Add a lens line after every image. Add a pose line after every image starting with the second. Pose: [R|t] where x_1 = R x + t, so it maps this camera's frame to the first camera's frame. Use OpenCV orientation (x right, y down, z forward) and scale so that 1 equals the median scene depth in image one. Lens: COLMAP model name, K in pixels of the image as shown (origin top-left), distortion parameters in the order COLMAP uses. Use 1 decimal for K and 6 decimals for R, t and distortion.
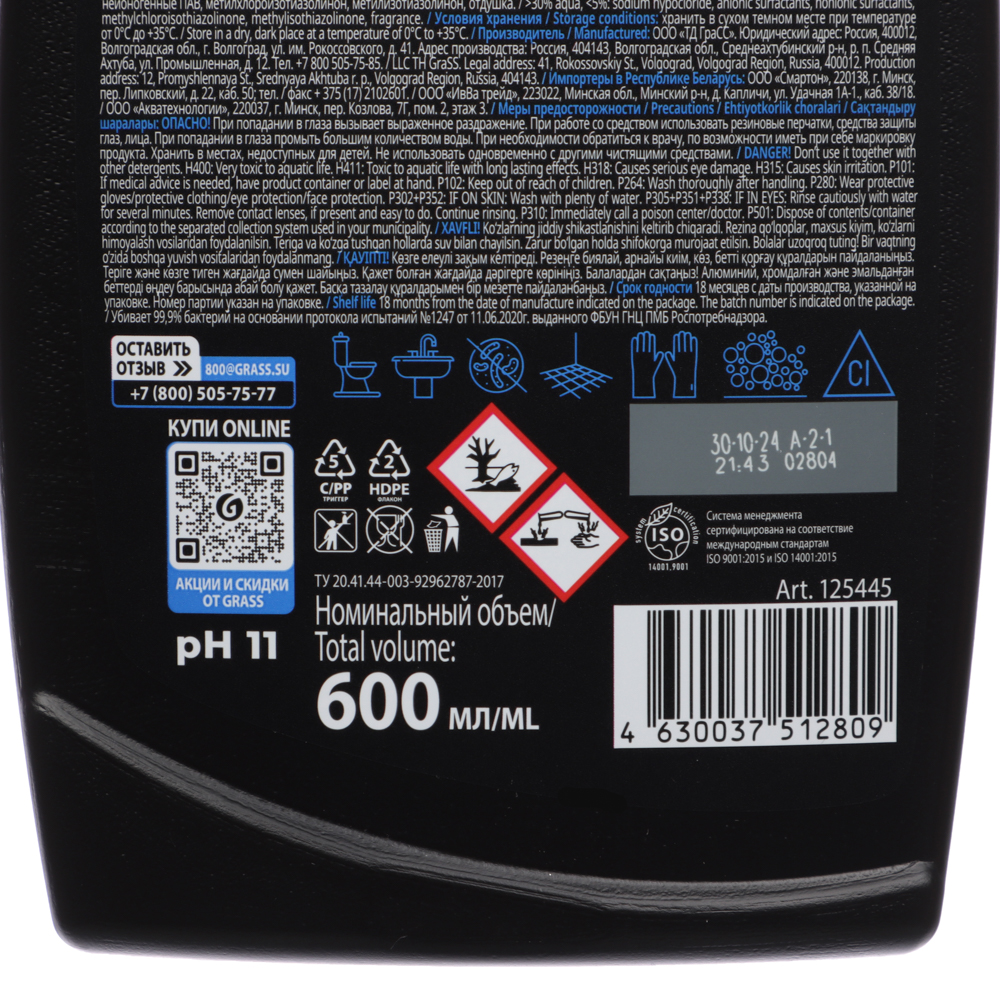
lens RADIAL K [[4931.2, 0, 499.2], [0, 4931.2, 500.0], [0, 0, 1]] dist [0.351856, 0.000000]
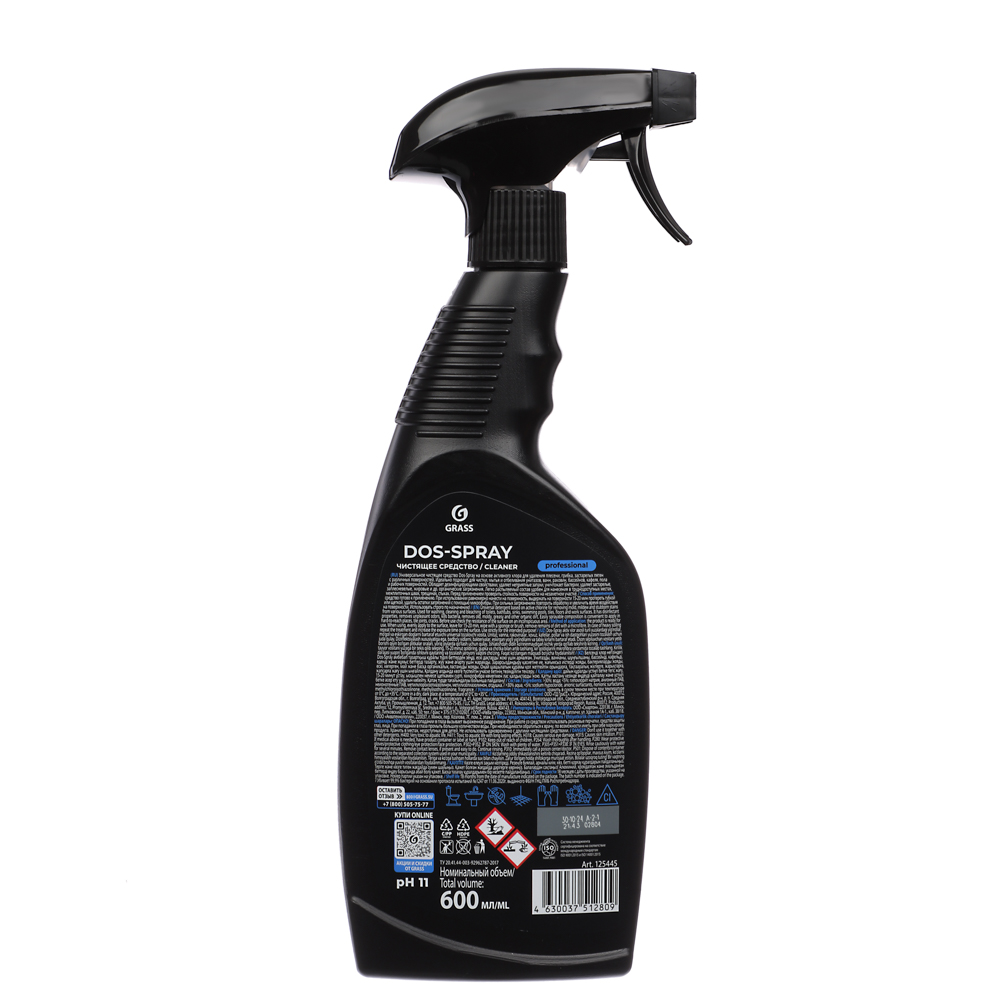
lens RADIAL K [[4061.6, 0, 500.4], [0, 4061.6, 500.0], [0, 0, 1]] dist [0.428515, 0.000000]
pose [[0.998355, 0.002093, 0.057299, -0.151621], [-0.001368, 0.999918, -0.012695, -0.187606], [-0.057321, 0.012596, 0.998276, -1.676348]]
